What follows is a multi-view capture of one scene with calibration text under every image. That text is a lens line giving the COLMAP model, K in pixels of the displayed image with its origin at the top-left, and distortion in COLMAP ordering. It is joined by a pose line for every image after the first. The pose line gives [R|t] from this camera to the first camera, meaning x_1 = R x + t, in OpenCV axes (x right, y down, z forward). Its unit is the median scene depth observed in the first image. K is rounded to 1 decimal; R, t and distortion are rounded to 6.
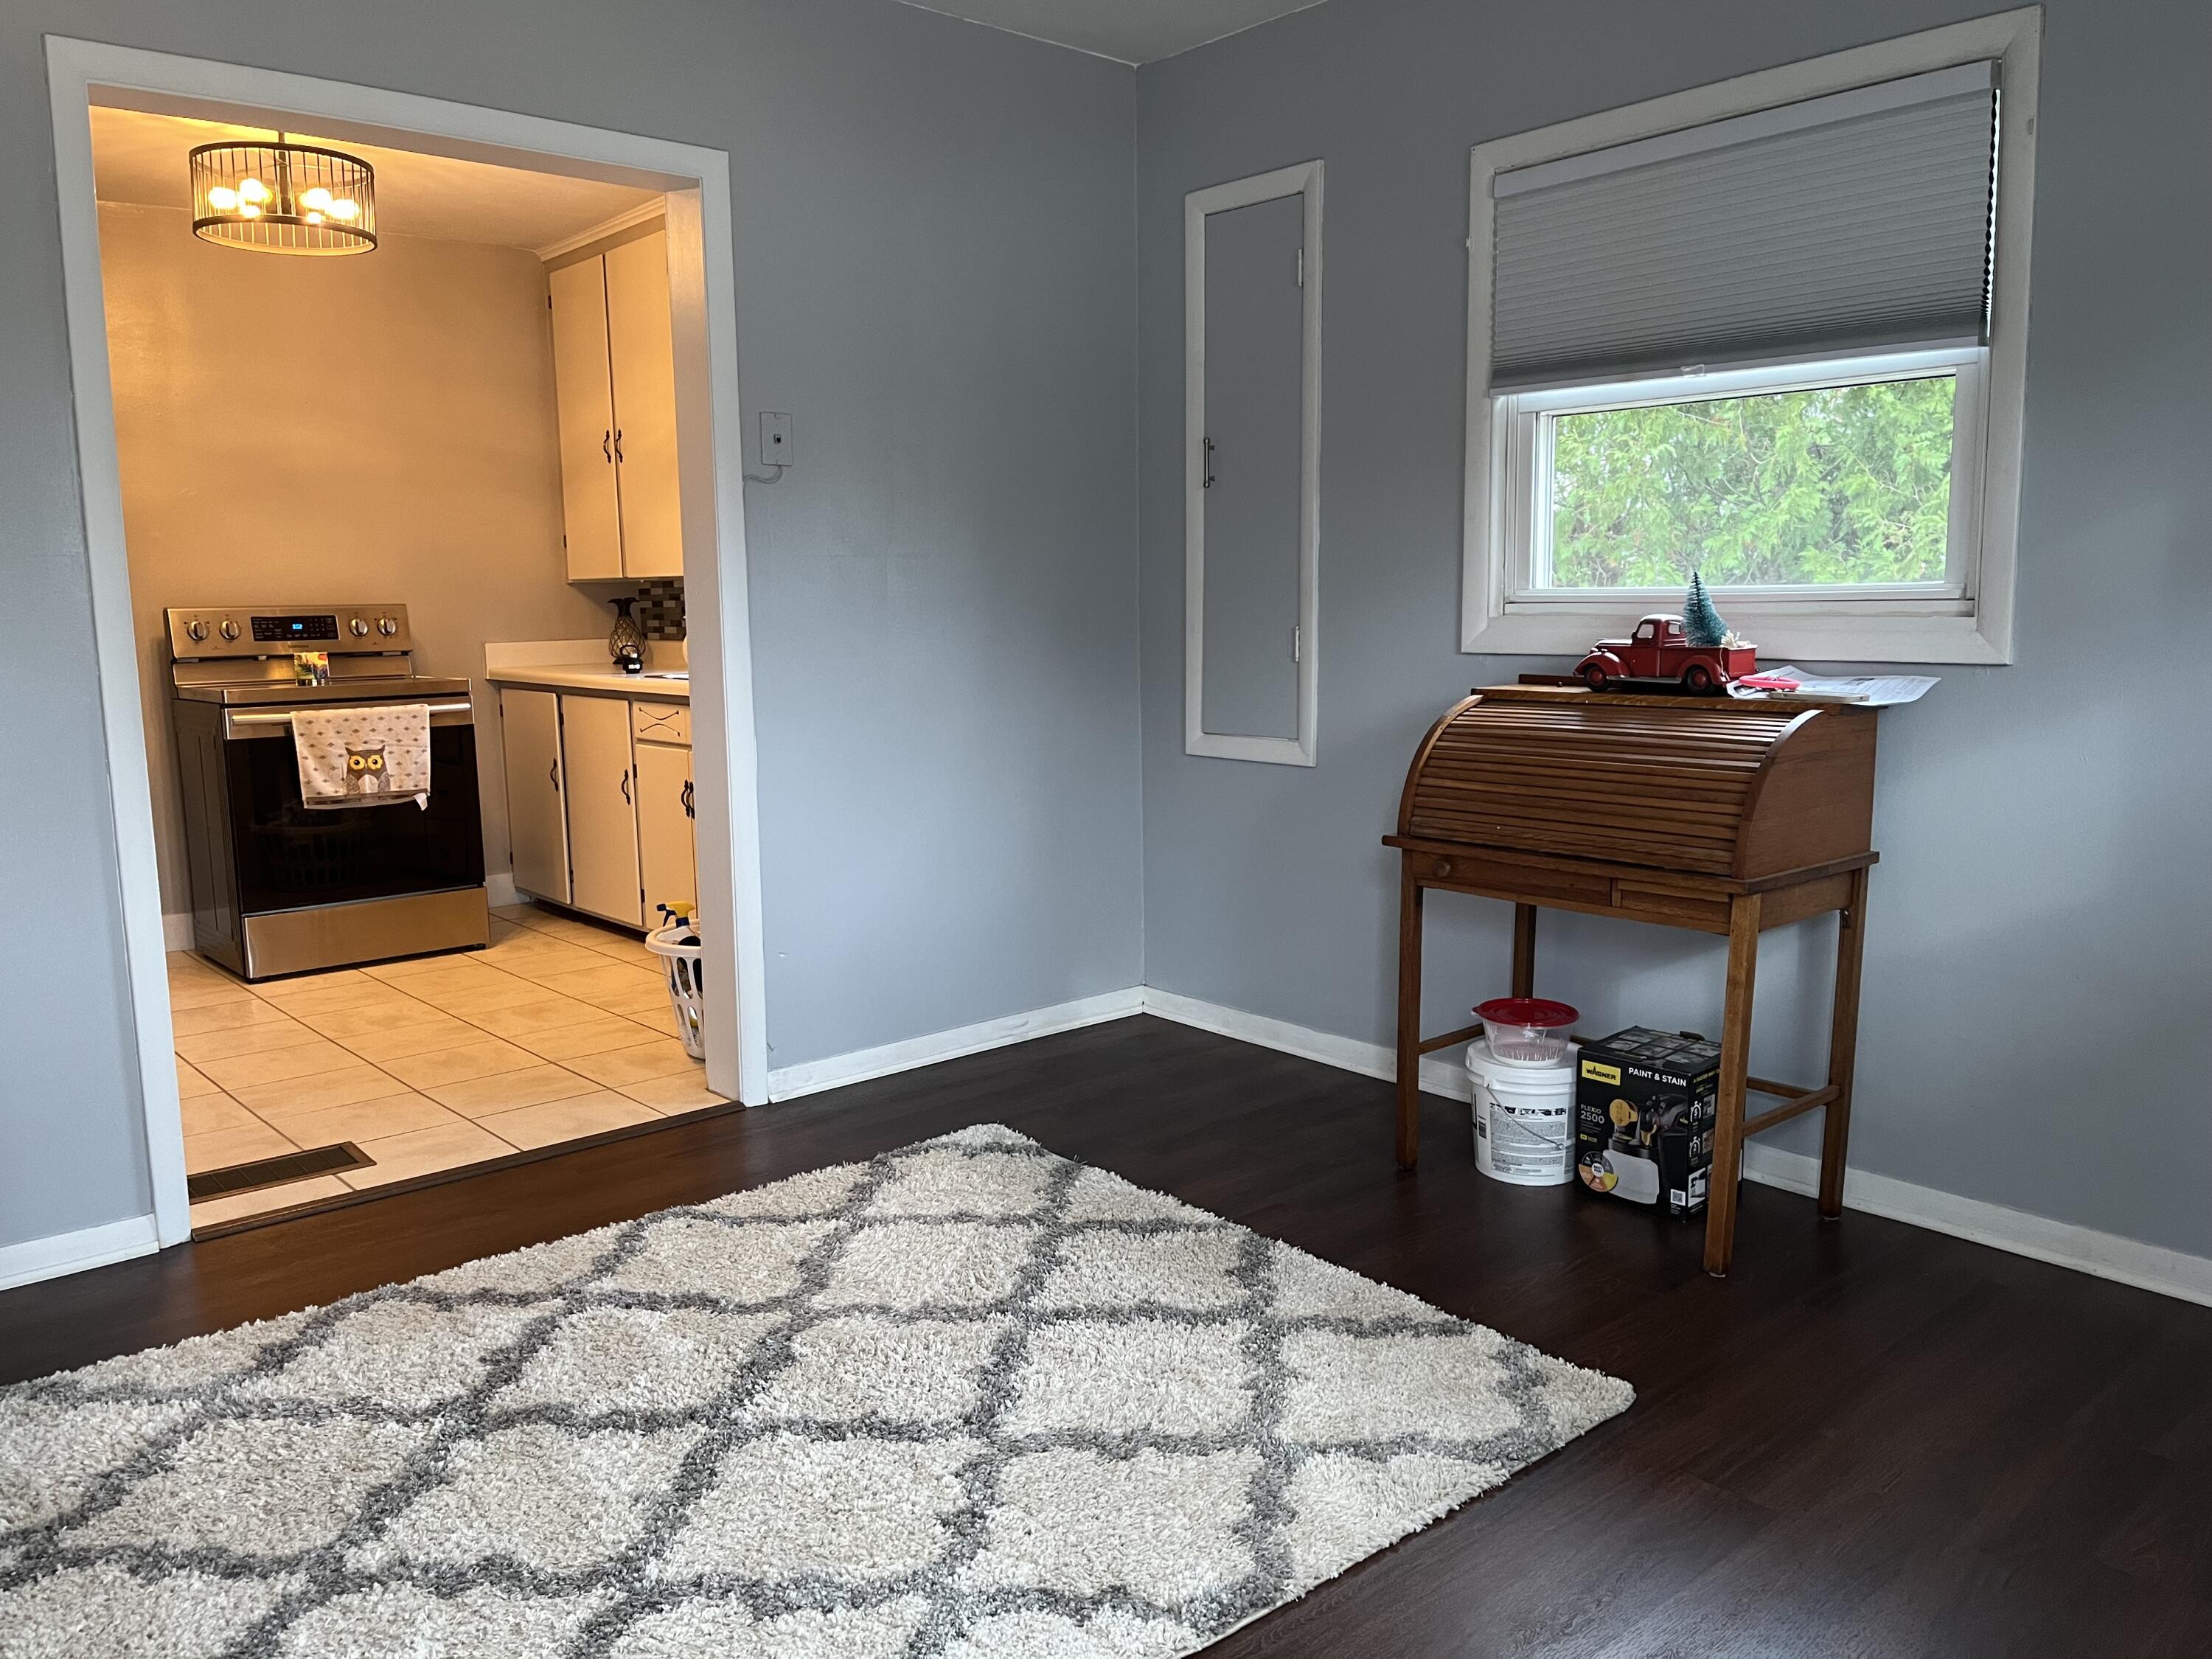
lens RADIAL K [[1665.7, 0, 1109.3], [0, 1665.7, 840.4], [0, 0, 1]] dist [0.022248, -0.009882]
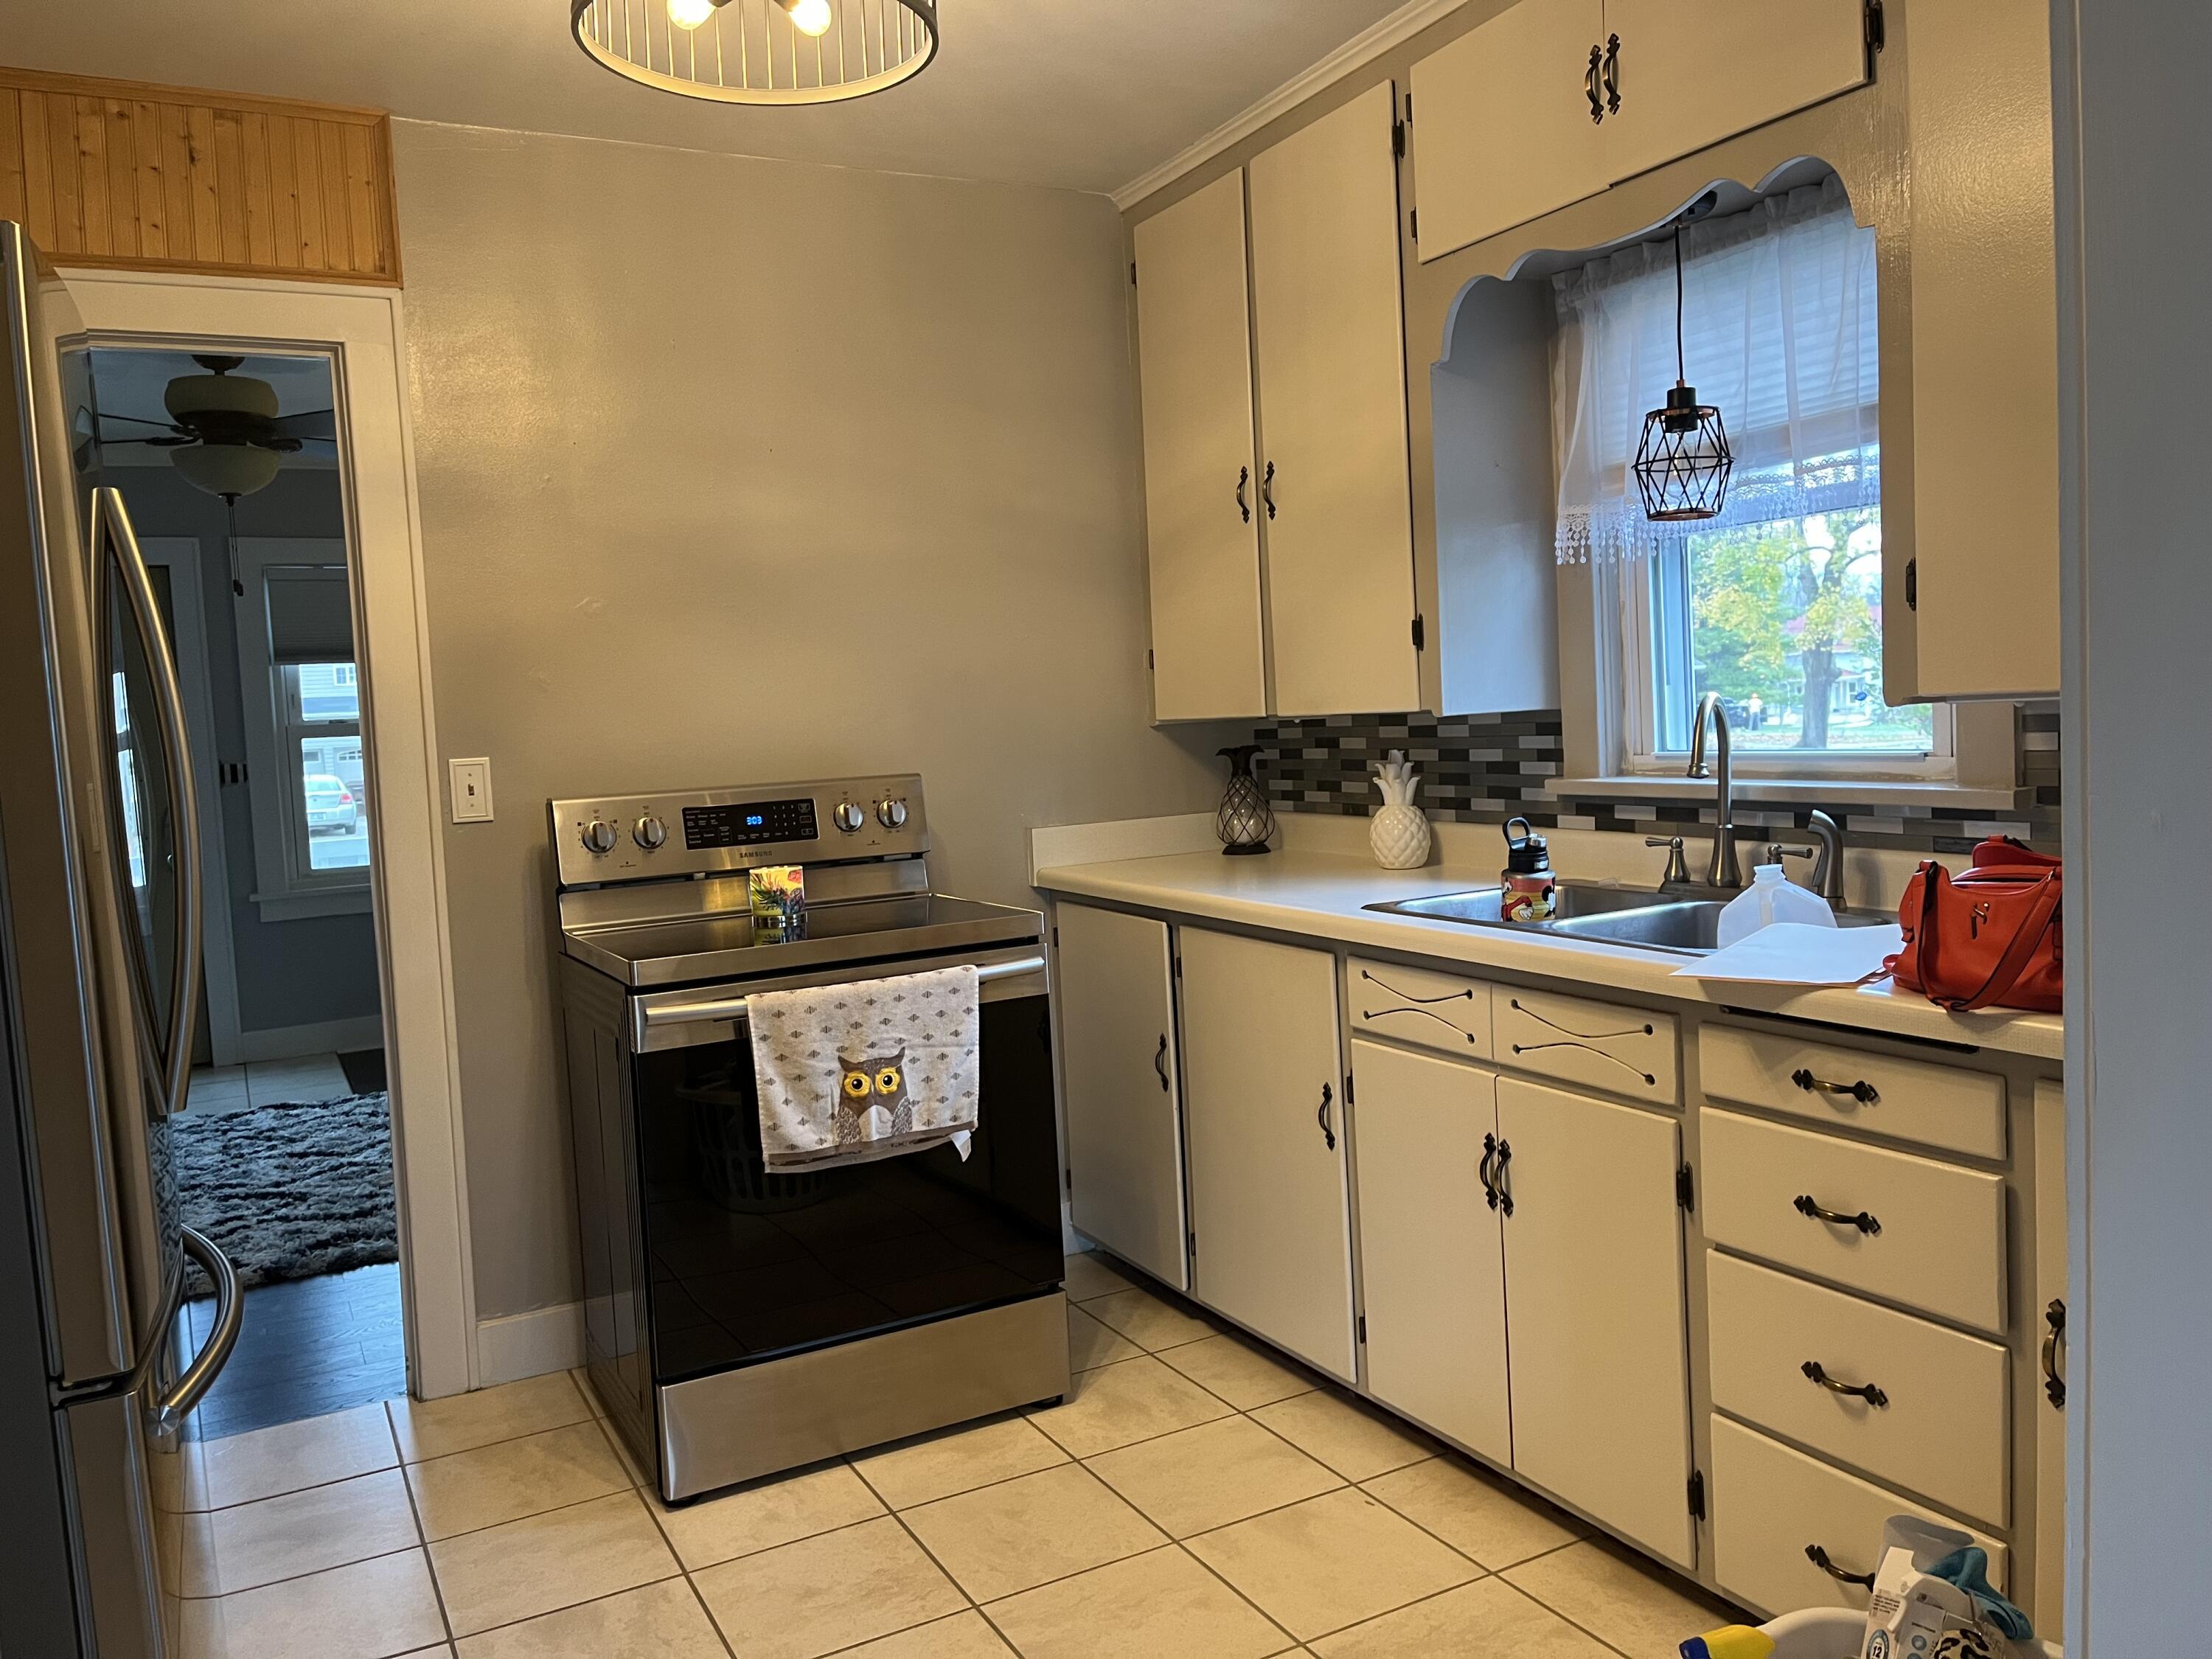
lens RADIAL K [[1666.7, 0, 1091.1], [0, 1666.7, 820.8], [0, 0, 1]] dist [0.062948, -0.074177]
pose [[0.972602, -0.016737, -0.231873, -0.241396], [0.000036, 0.997416, -0.071845, -0.088205], [0.232476, 0.069868, 0.970089, 0.472790]]
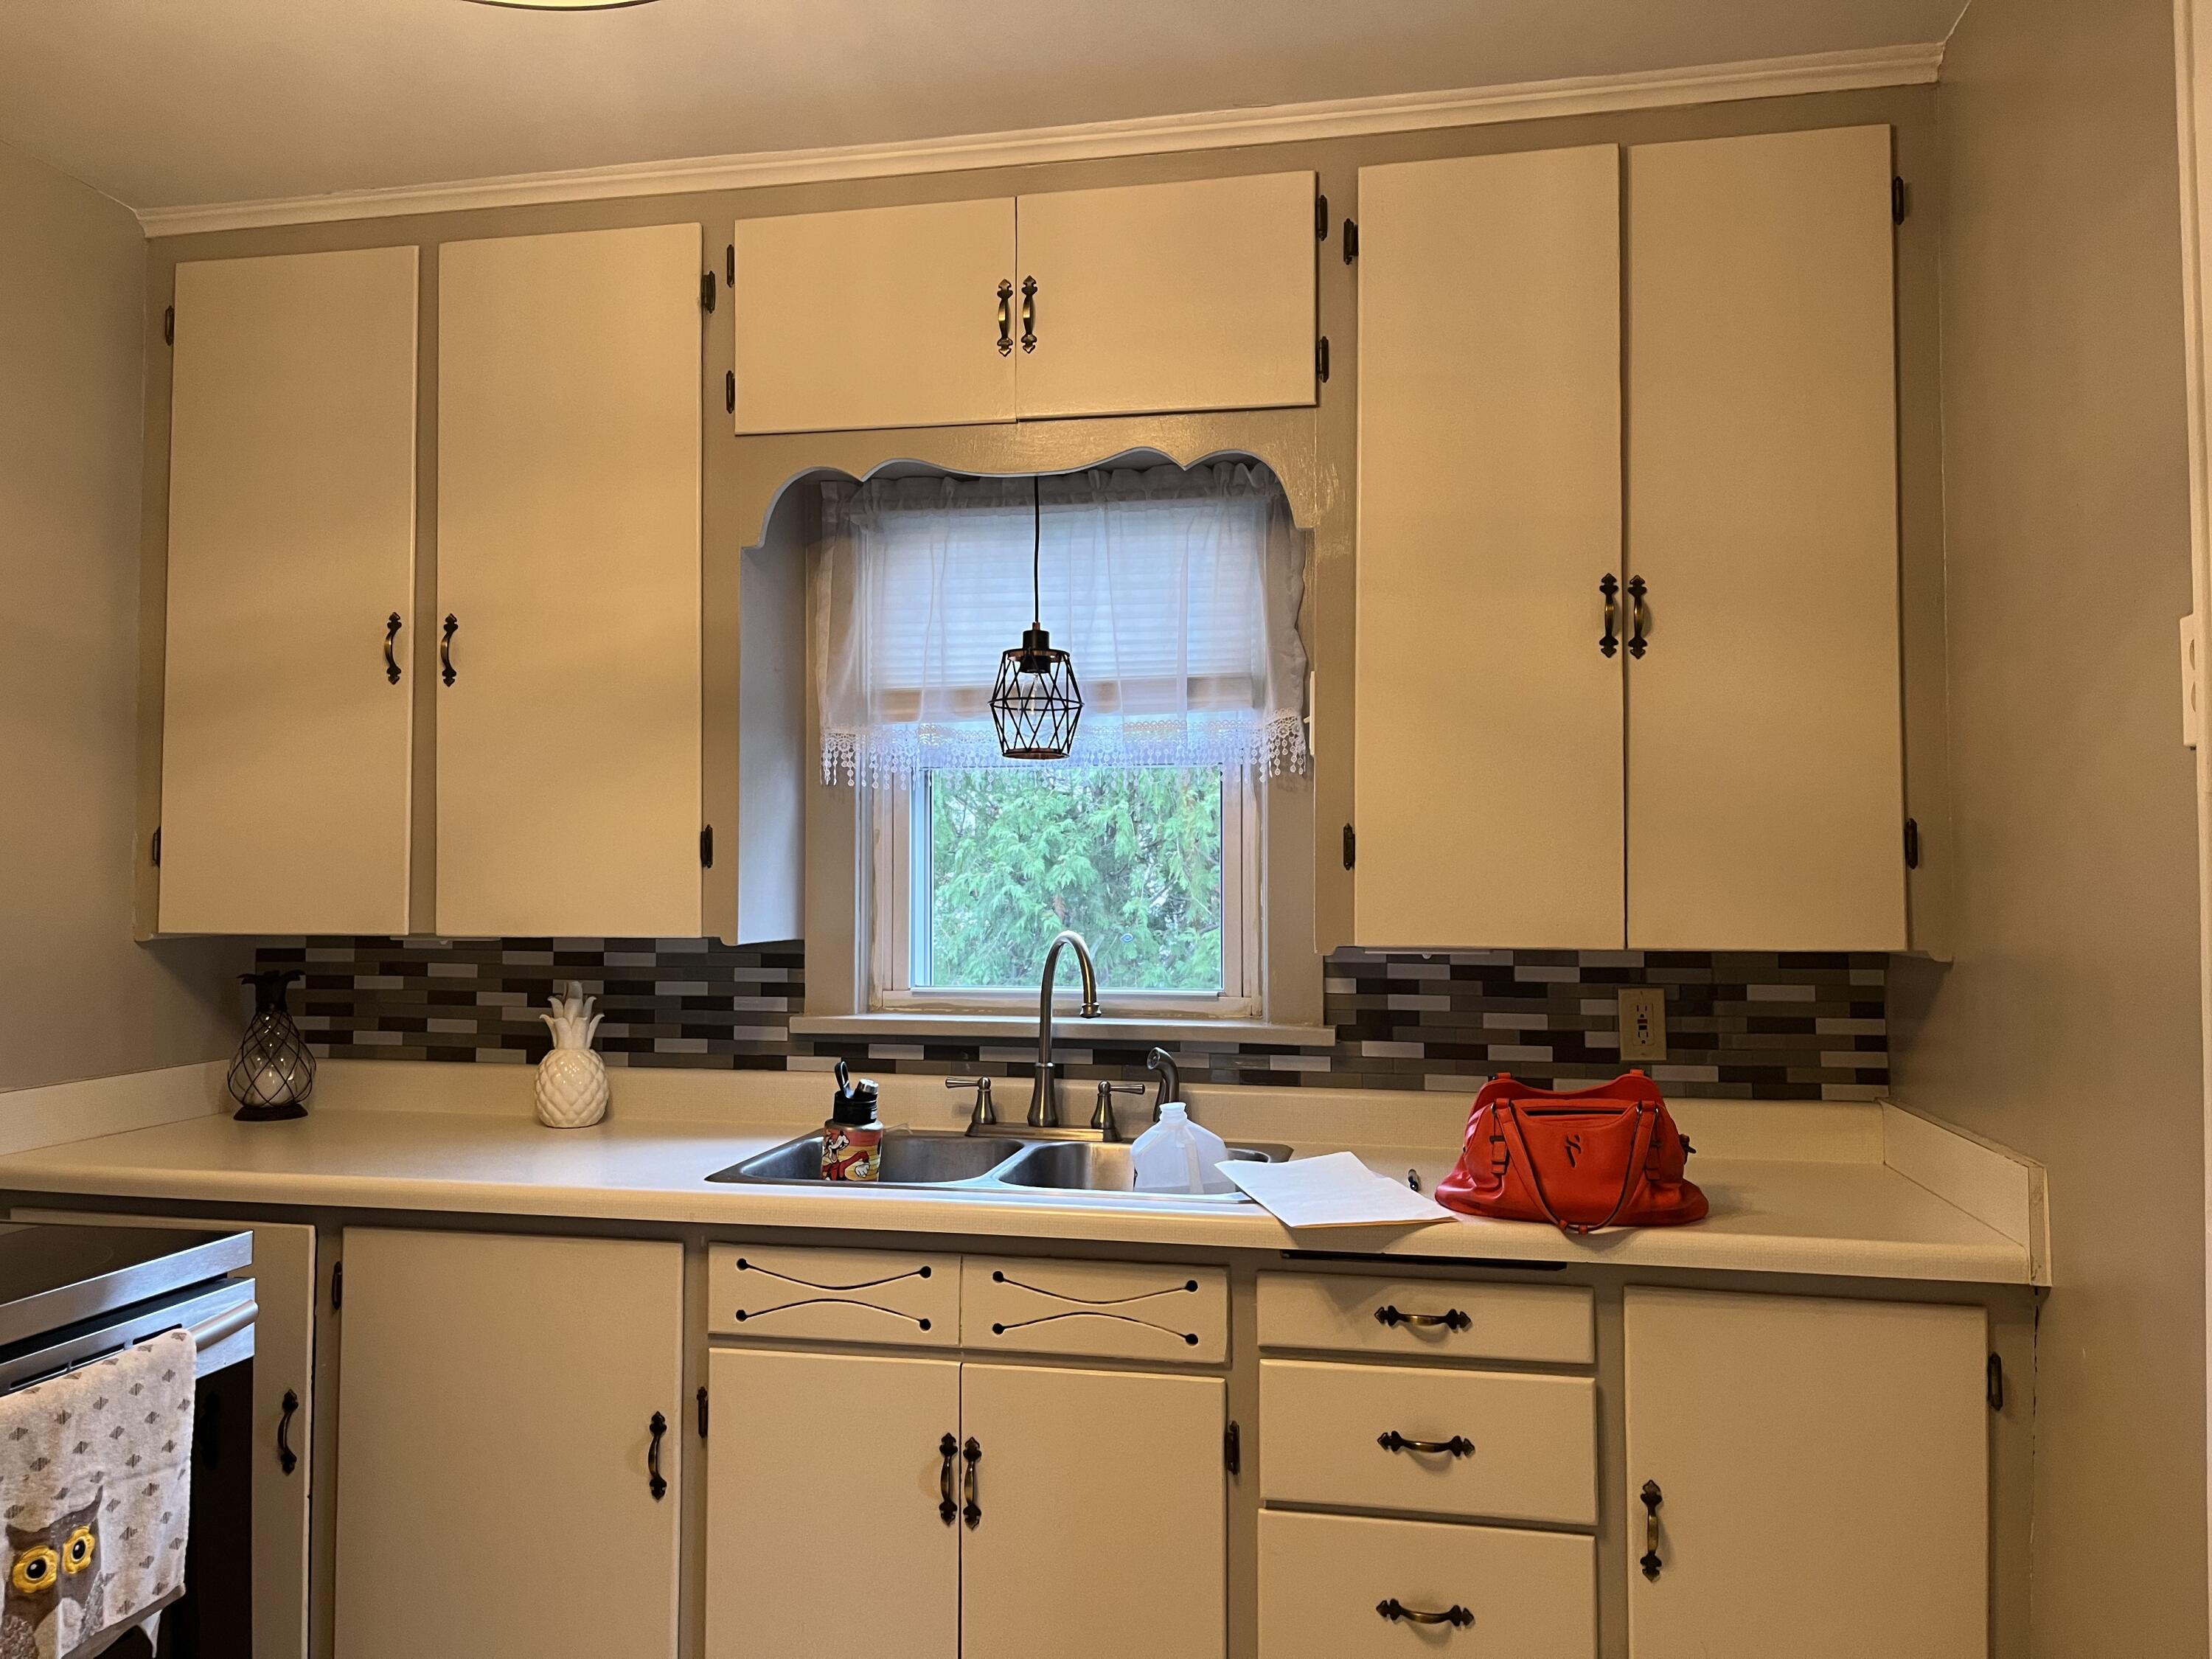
lens RADIAL K [[1665.2, 0, 1103.6], [0, 1665.2, 829.9], [0, 0, 1]] dist [0.071616, -0.102928]
pose [[0.792777, 0.038562, 0.608291, -0.466544], [0.073763, 0.984591, -0.158552, -0.111680], [-0.605032, 0.170565, 0.777717, 0.594713]]
